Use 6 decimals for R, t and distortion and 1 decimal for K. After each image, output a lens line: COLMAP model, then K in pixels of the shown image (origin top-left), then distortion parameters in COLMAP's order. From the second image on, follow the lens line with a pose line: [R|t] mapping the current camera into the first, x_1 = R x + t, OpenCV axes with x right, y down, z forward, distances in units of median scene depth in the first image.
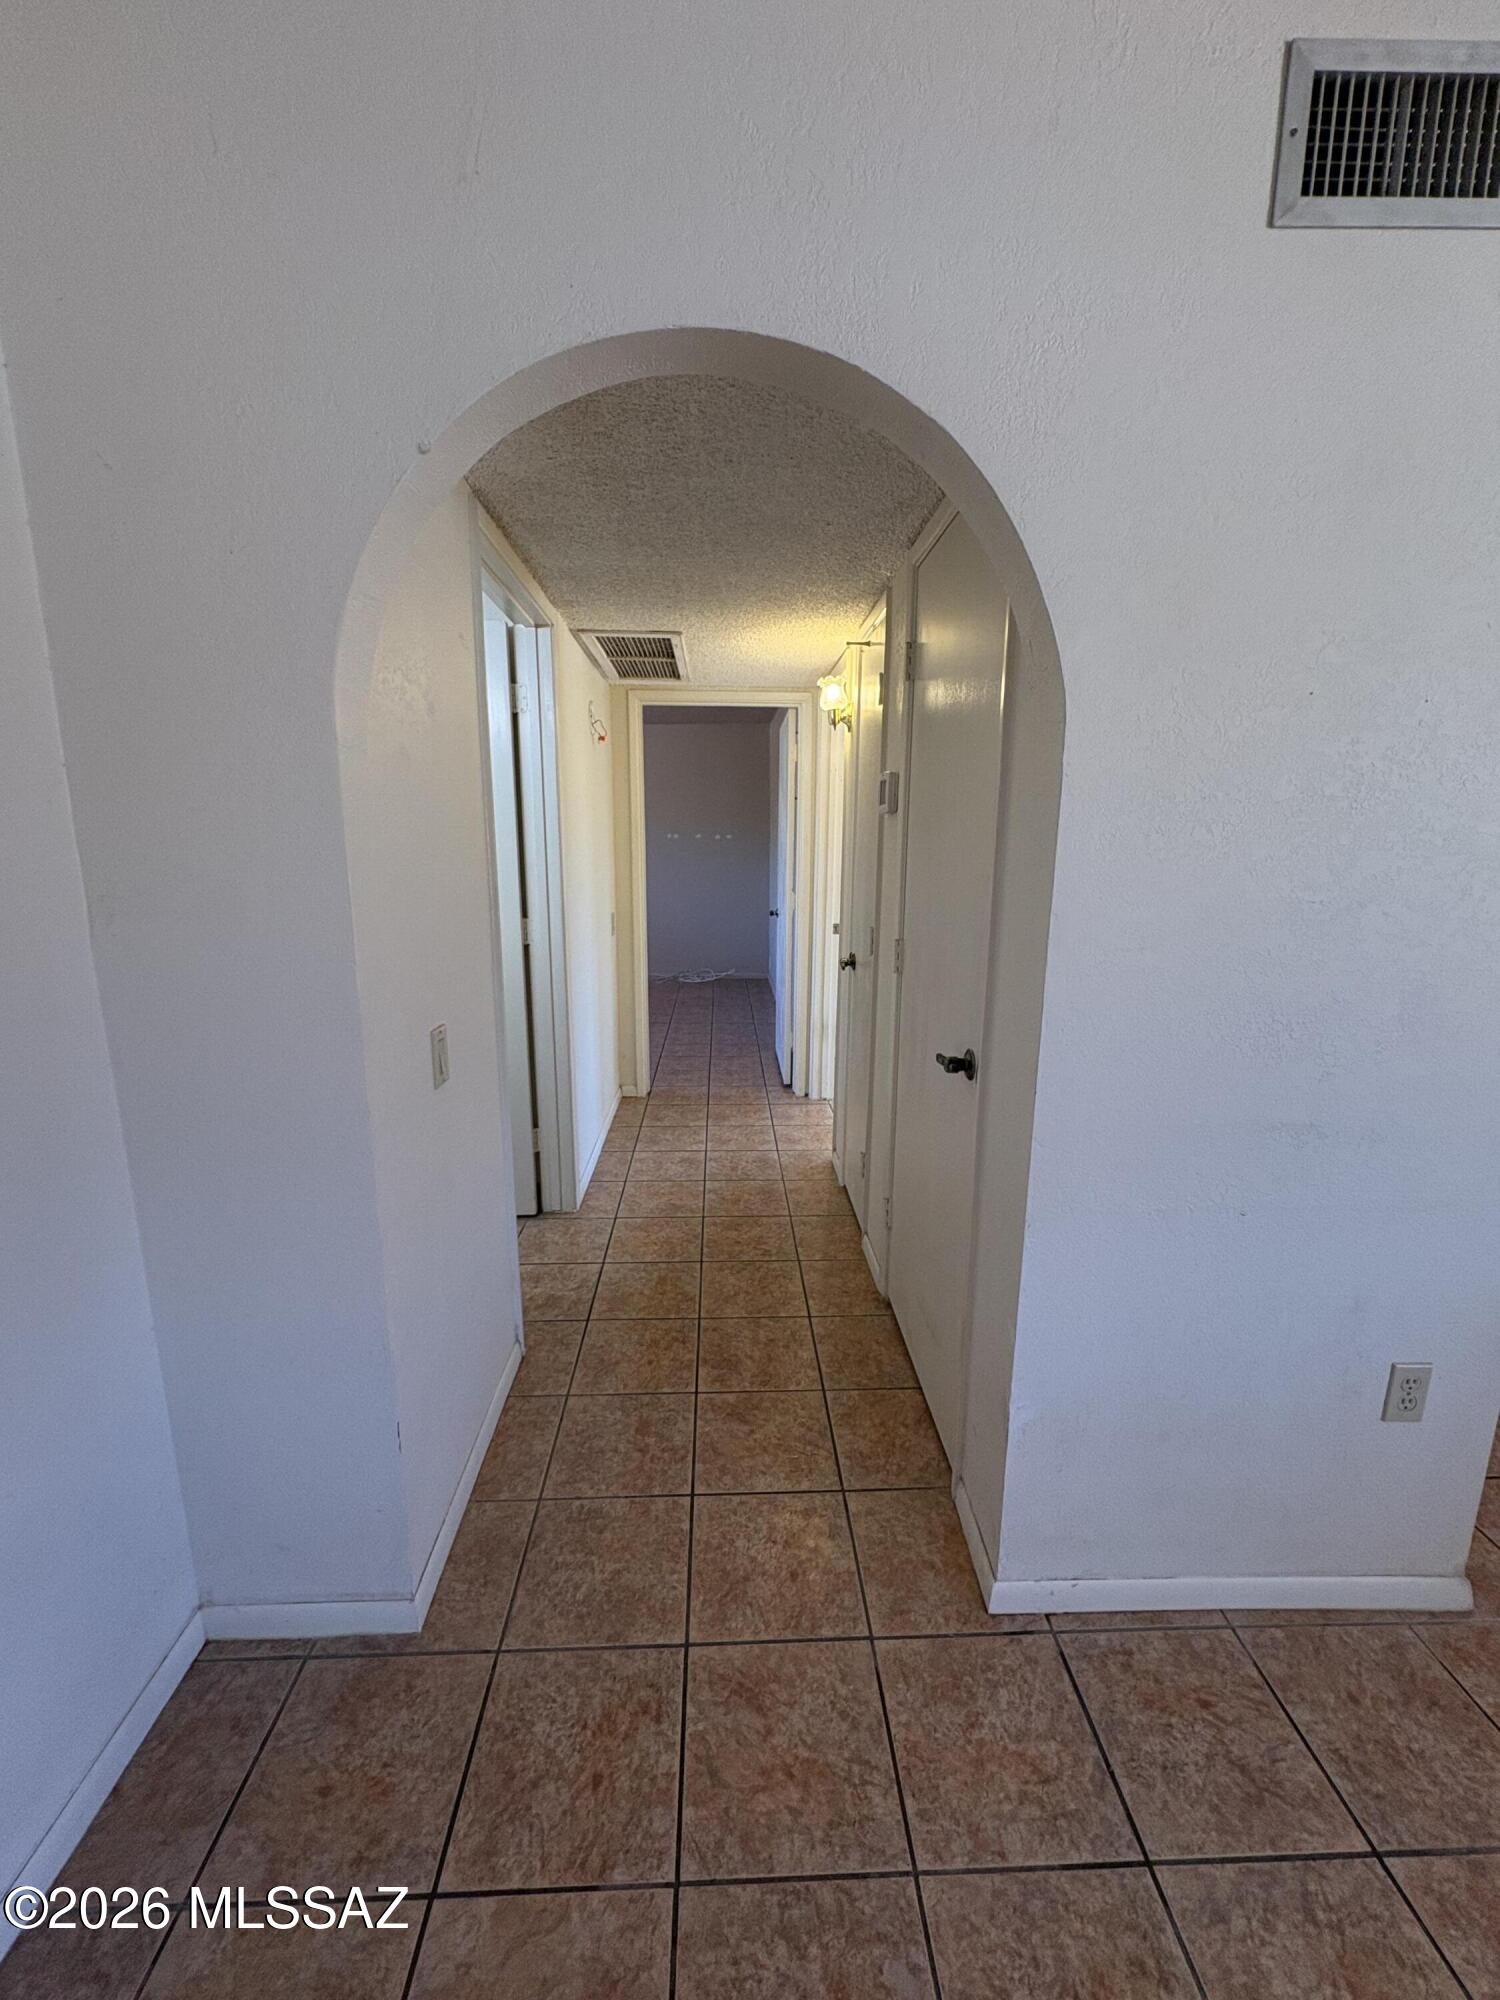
lens RADIAL K [[801.3, 0, 740.0], [0, 801.3, 994.0], [0, 0, 1]] dist [0.000317, 0.000050]
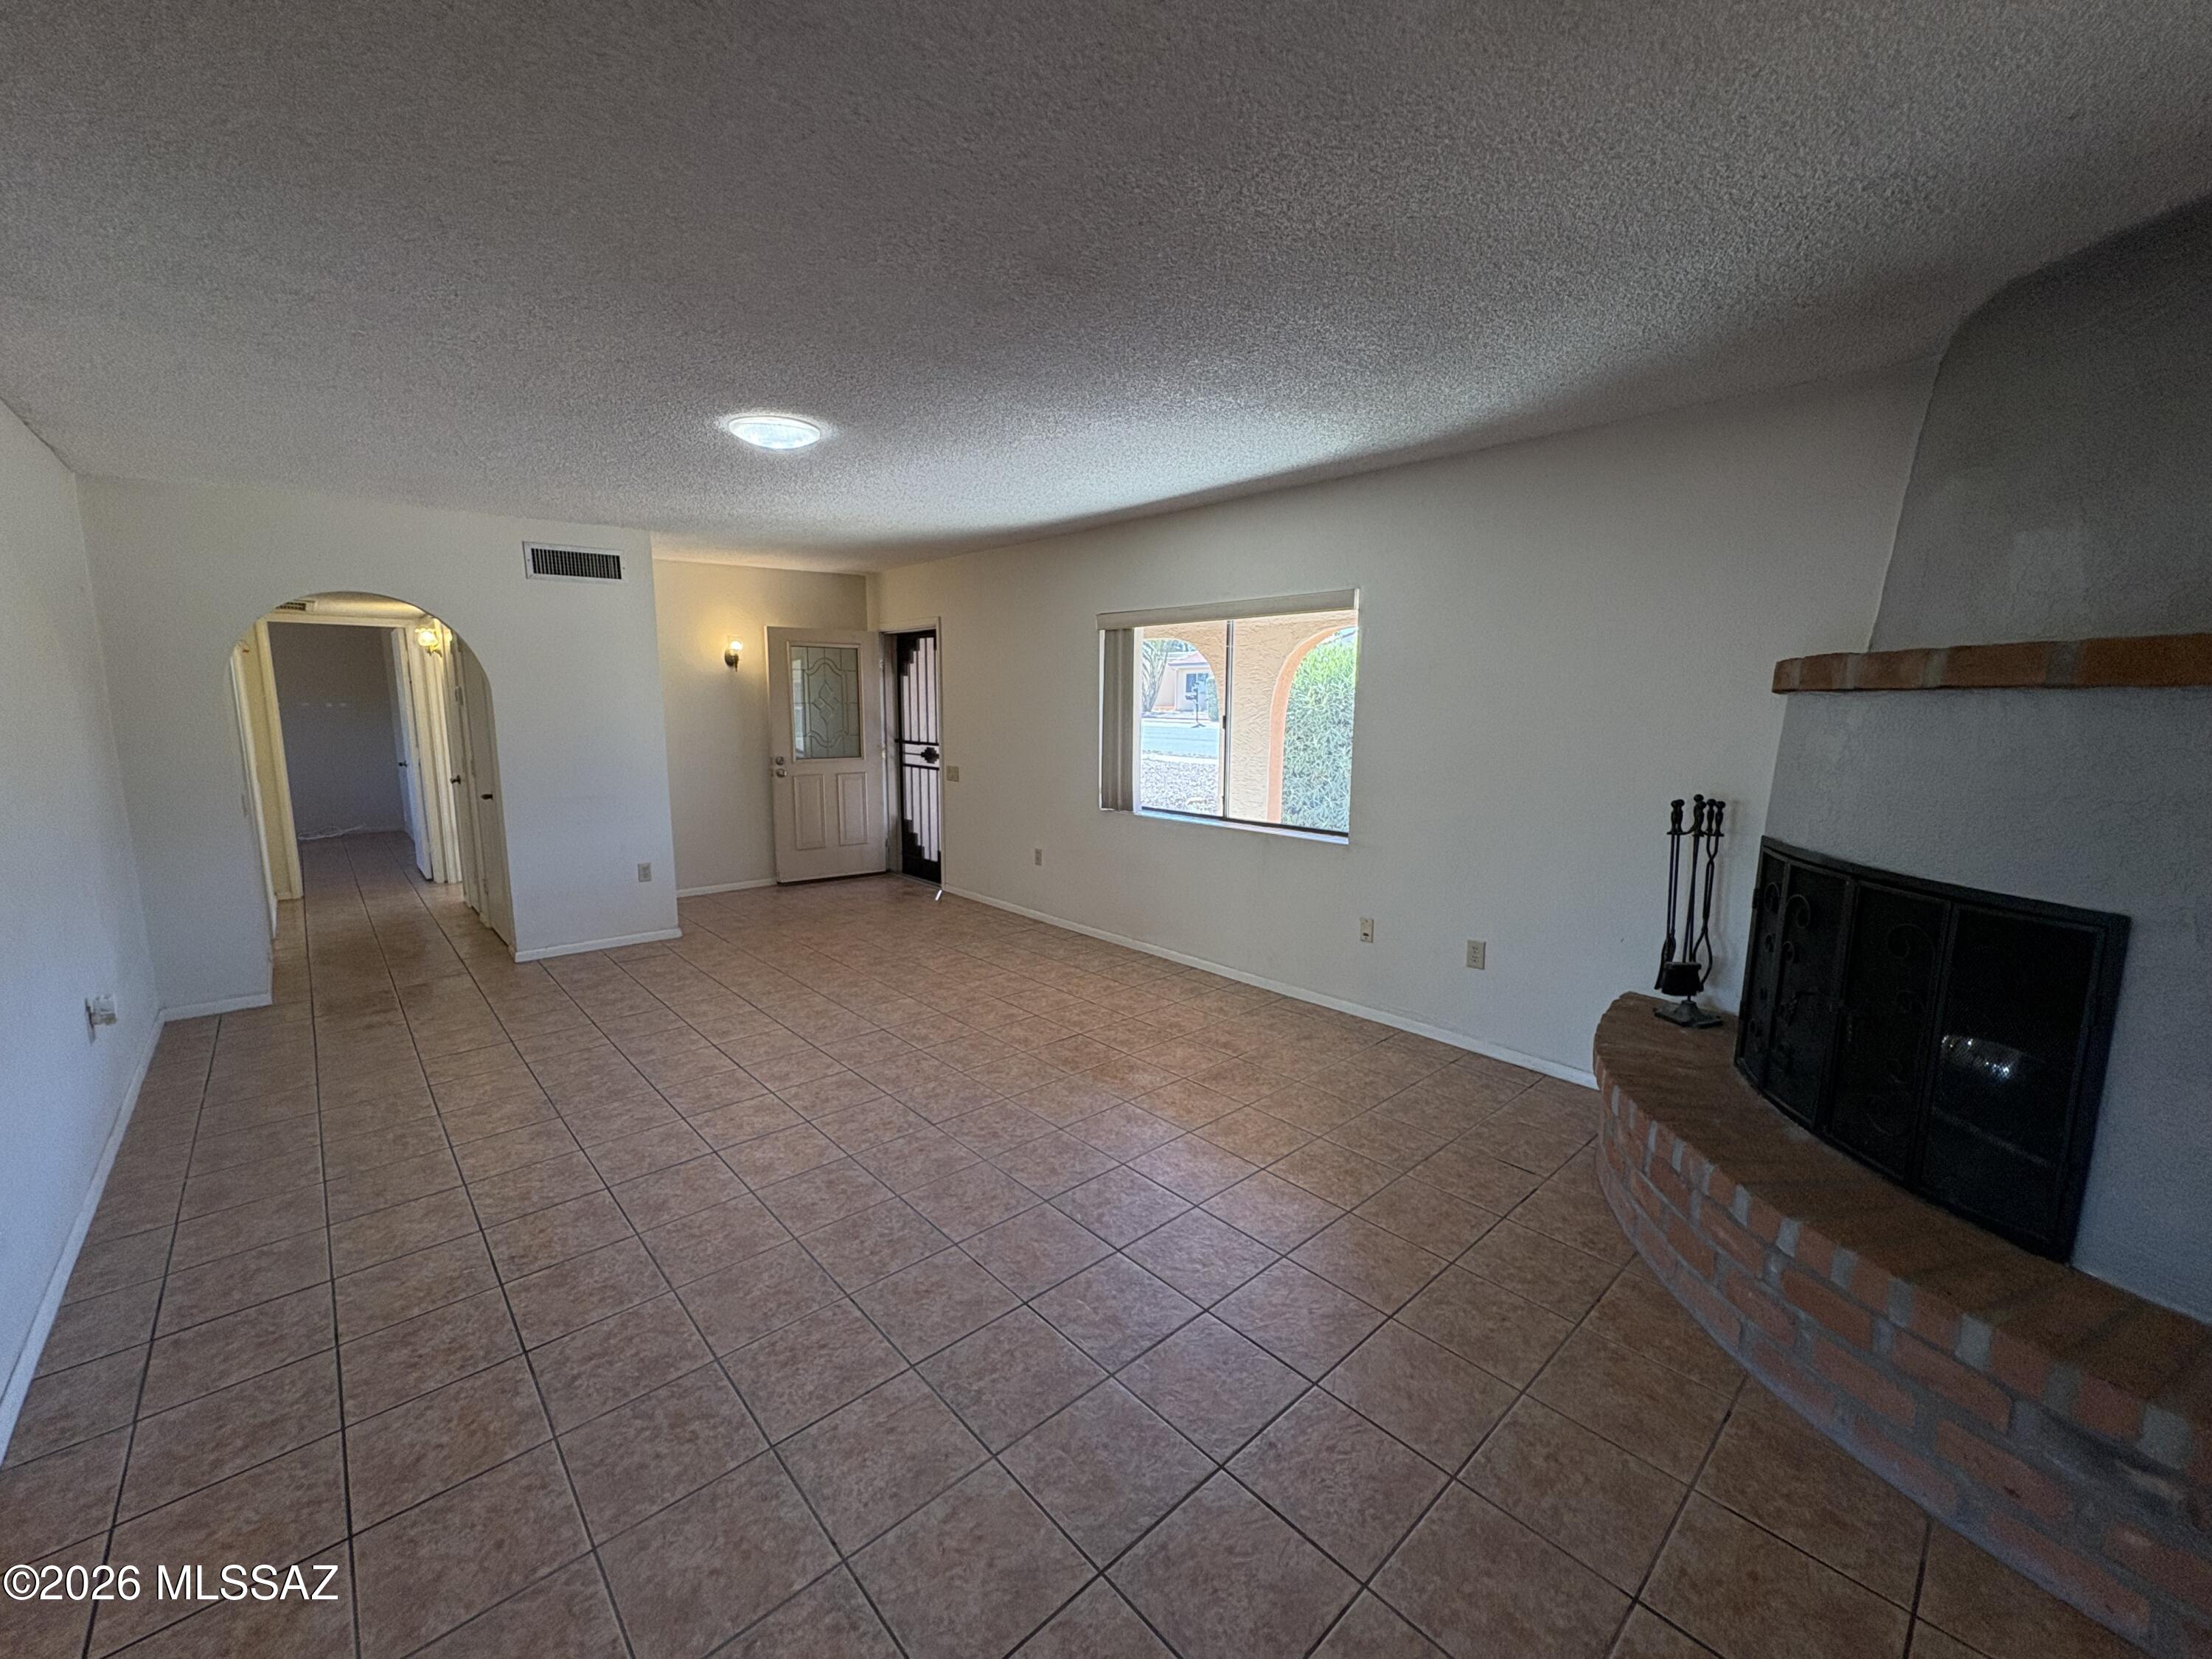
lens RADIAL K [[886.2, 0, 1106.1], [0, 886.2, 844.2], [0, 0, 1]] dist [0.000317, 0.000050]
pose [[0.755931, -0.097591, 0.647337, -0.055049], [0.119003, 0.992836, 0.010712, 0.205043], [-0.643744, 0.068937, 0.762129, -1.180254]]
